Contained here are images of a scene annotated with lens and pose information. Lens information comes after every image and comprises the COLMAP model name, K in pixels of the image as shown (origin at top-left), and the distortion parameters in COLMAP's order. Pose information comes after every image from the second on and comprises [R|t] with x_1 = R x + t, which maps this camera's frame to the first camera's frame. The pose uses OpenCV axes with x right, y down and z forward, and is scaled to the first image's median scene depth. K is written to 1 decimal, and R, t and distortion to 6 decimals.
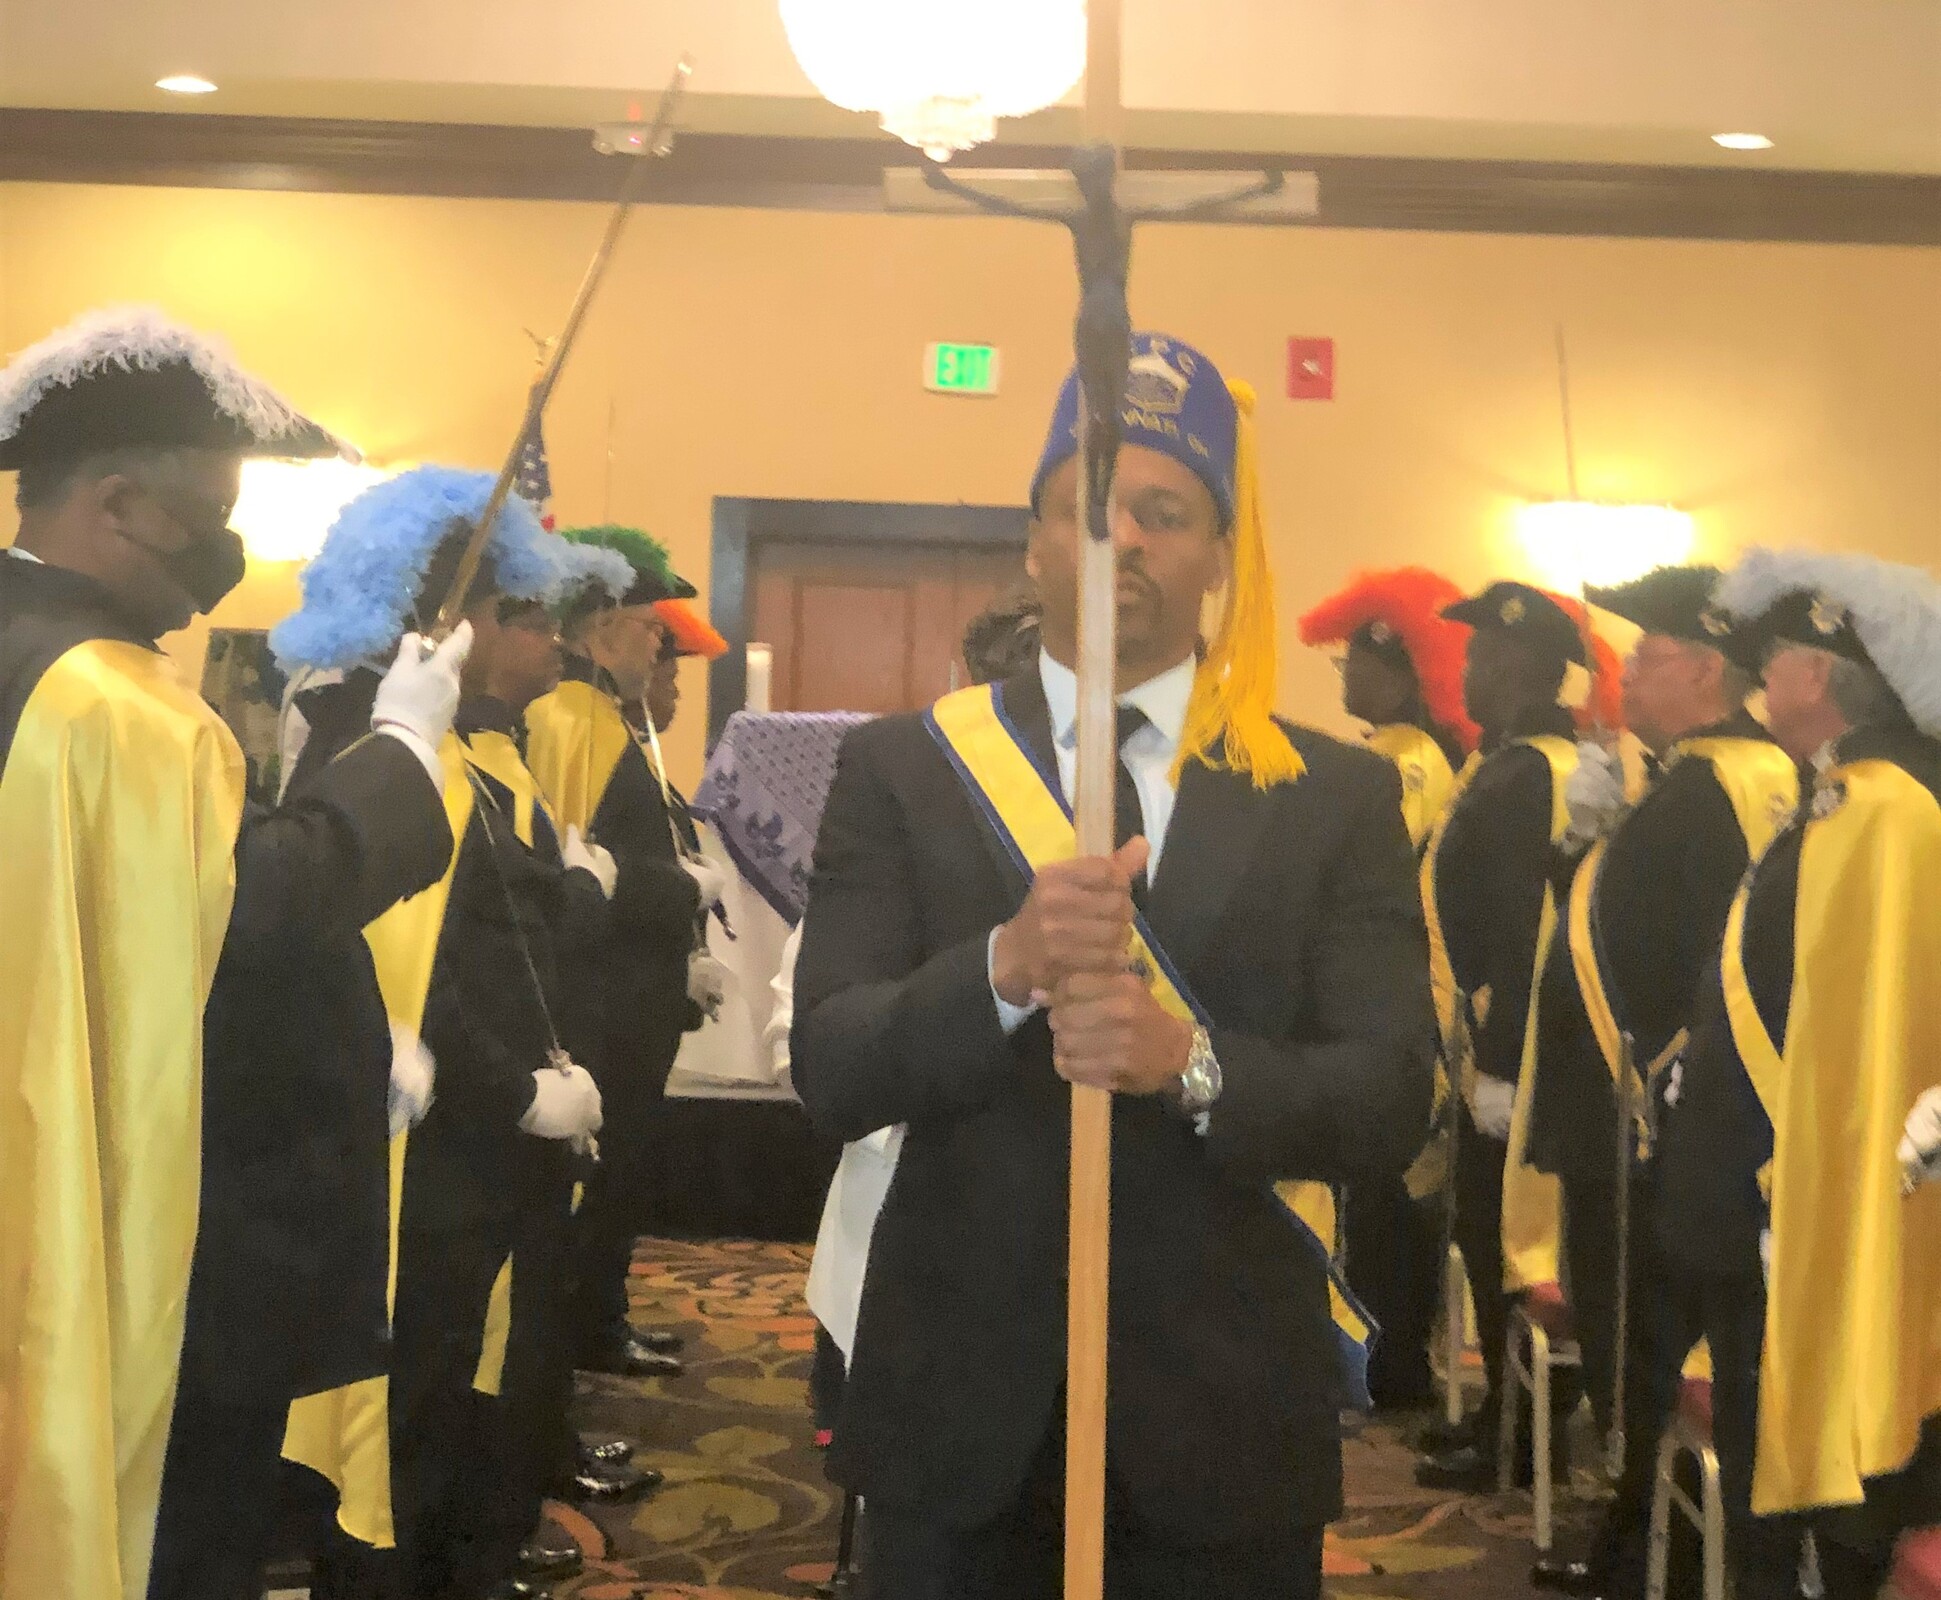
lens RADIAL K [[3203.8, 0, 970.5], [0, 3203.8, 800.0], [0, 0, 1]] dist [-0.005778, -0.008402]
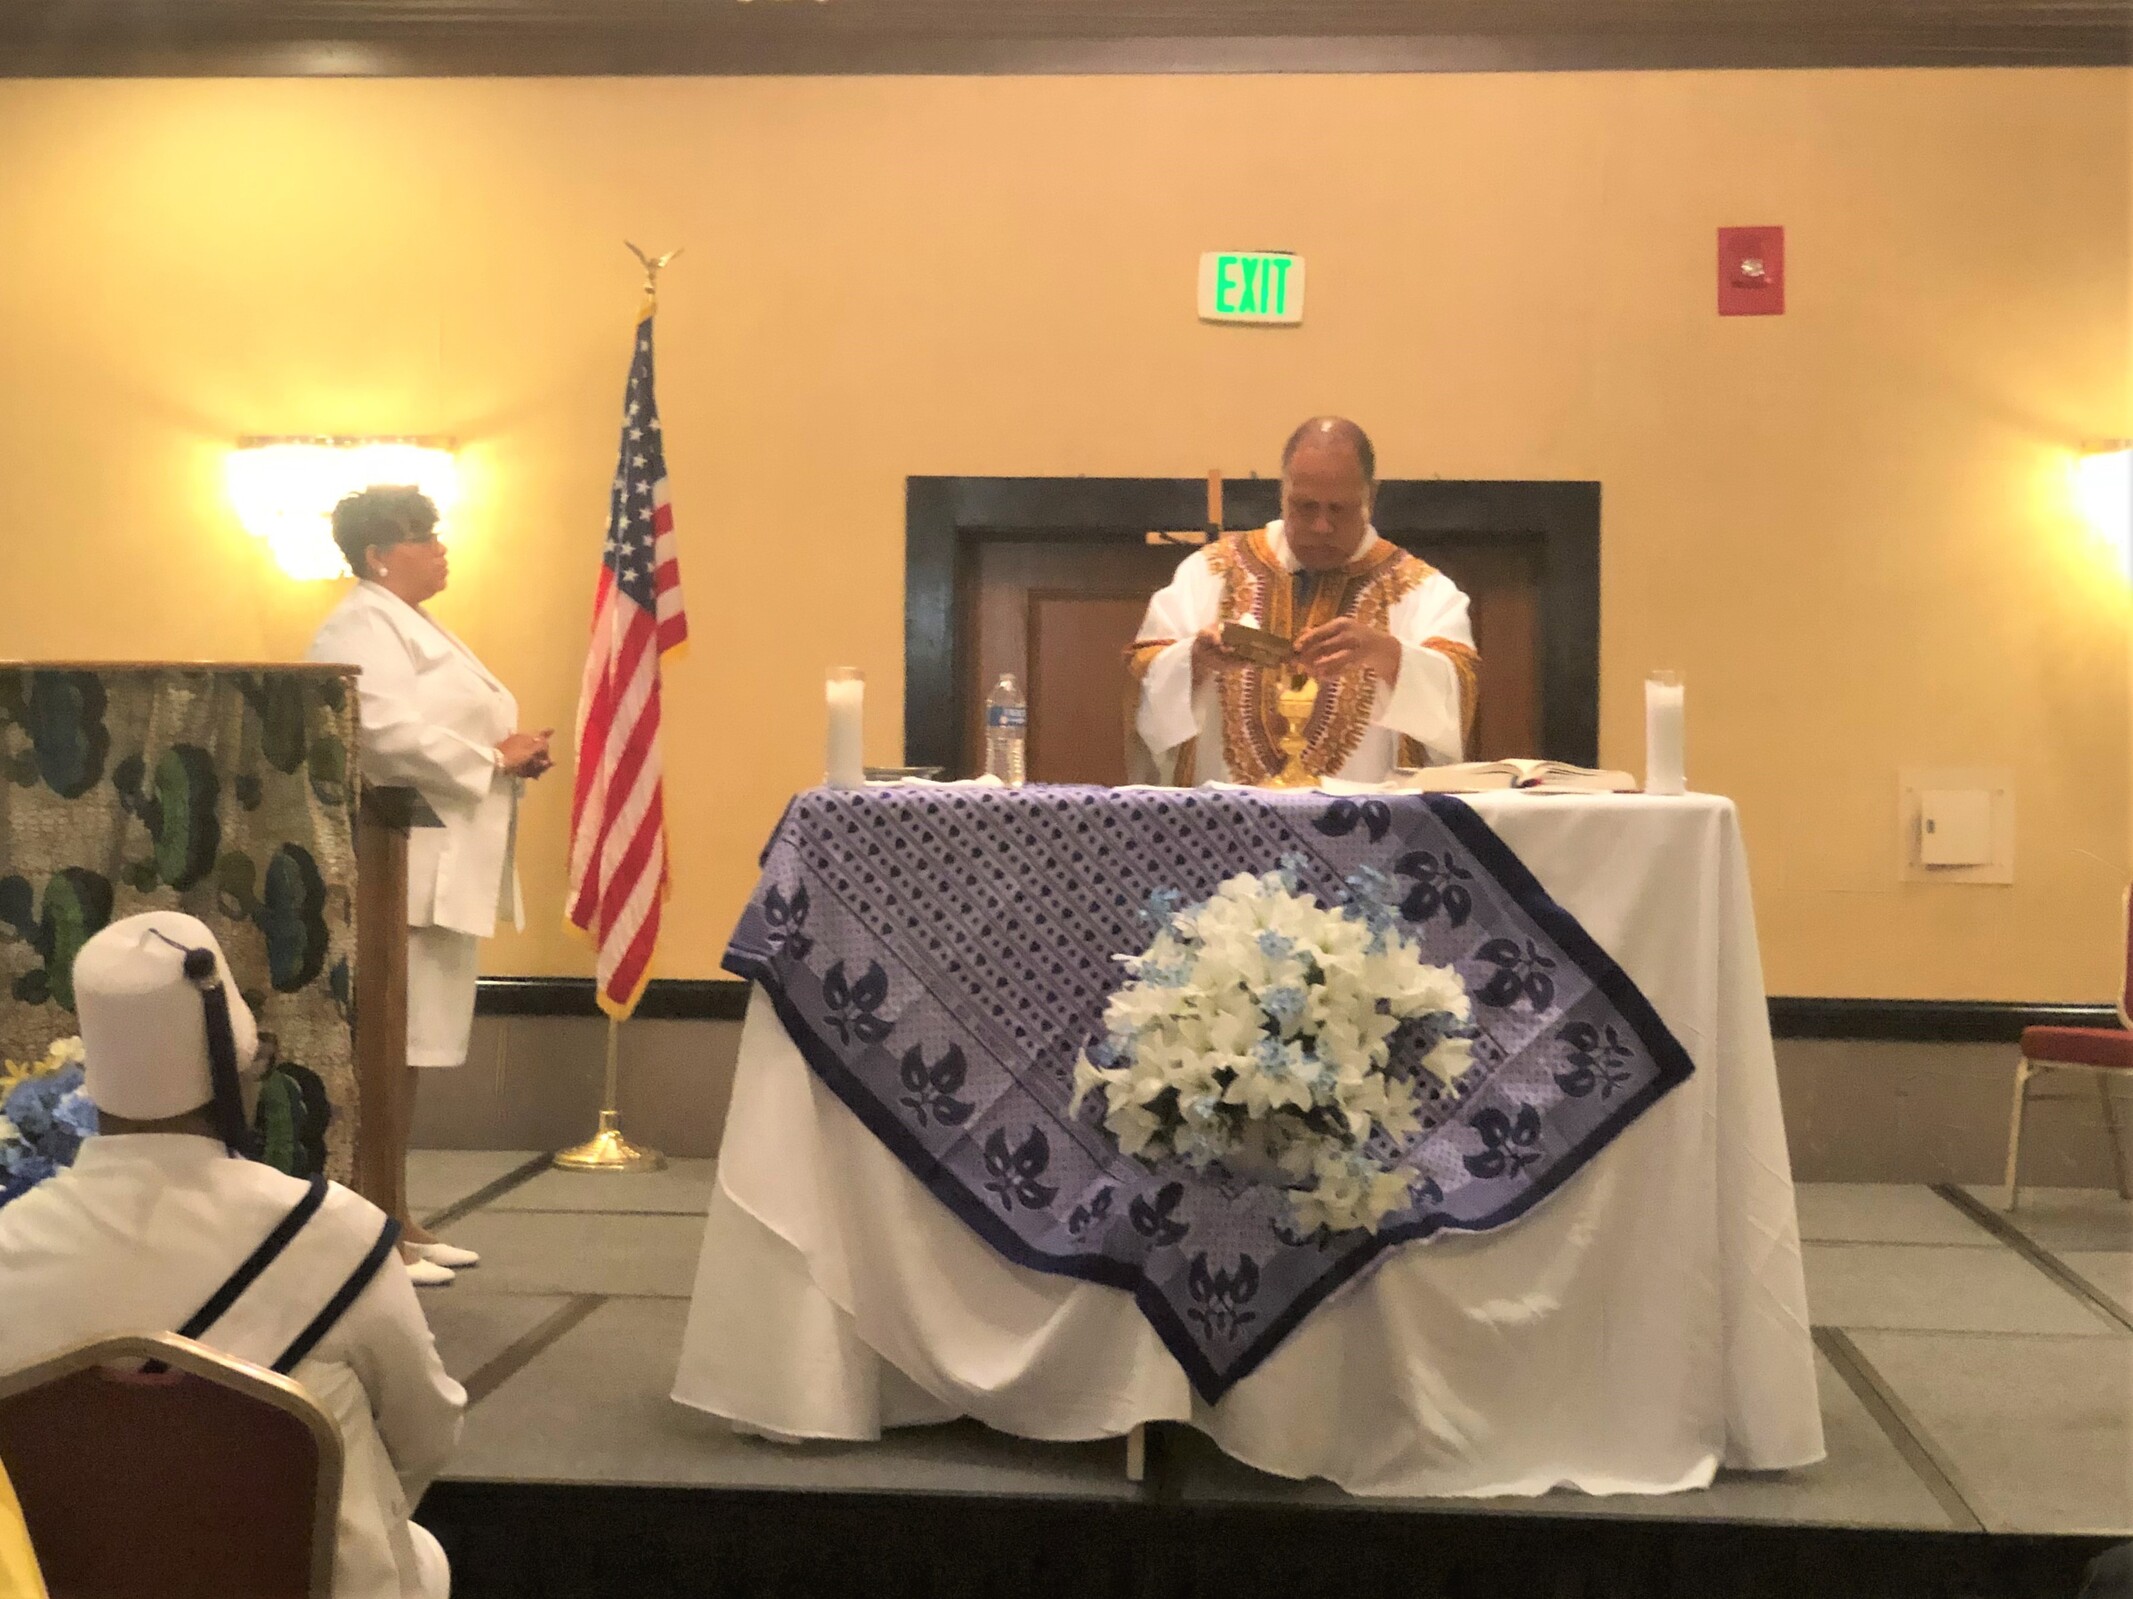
lens RADIAL K [[3205.8, 0, 1066.5], [0, 3205.8, 799.5], [0, 0, 1]] dist [0.316526, -4.115937]
pose [[0.996353, -0.015867, -0.083843, 0.015173], [0.014417, 0.999736, -0.017867, -0.010021], [0.084105, 0.016593, 0.996319, 0.300748]]
